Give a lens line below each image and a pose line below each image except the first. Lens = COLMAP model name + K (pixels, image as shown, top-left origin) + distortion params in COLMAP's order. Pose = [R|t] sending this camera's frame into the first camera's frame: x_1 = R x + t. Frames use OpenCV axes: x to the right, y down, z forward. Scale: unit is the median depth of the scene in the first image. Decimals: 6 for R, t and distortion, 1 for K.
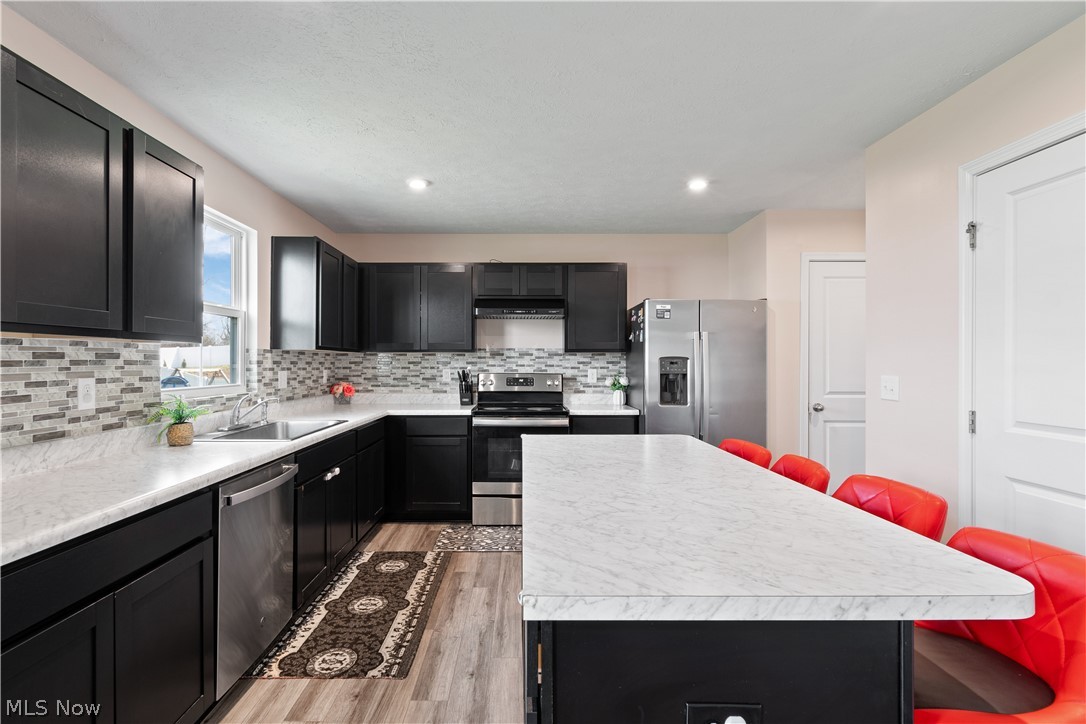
lens RADIAL K [[516.1, 0, 508.7], [0, 516.1, 362.1], [0, 0, 1]] dist [0.001562, -0.000209]
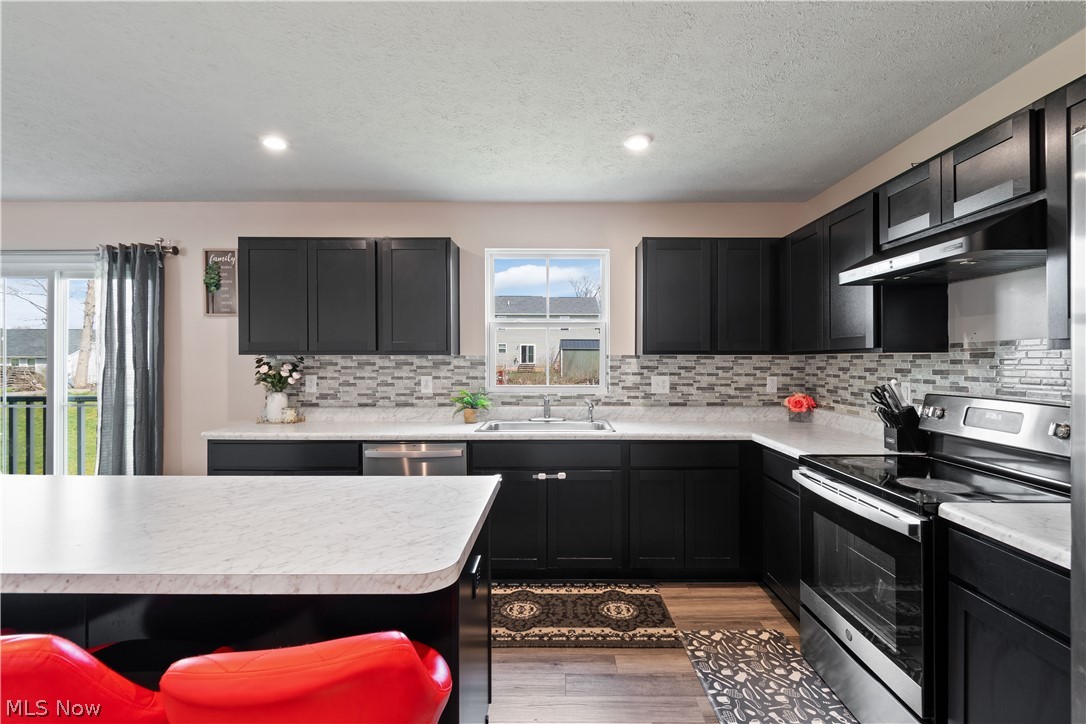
lens RADIAL K [[494.0, 0, 556.8], [0, 494.0, 360.0], [0, 0, 1]] dist [0.001369, 0.000061]
pose [[0.030900, -0.000897, -0.999522, 0.495036], [-0.000034, 1.000000, -0.000898, -0.012327], [0.999522, 0.000061, 0.030900, 0.740666]]
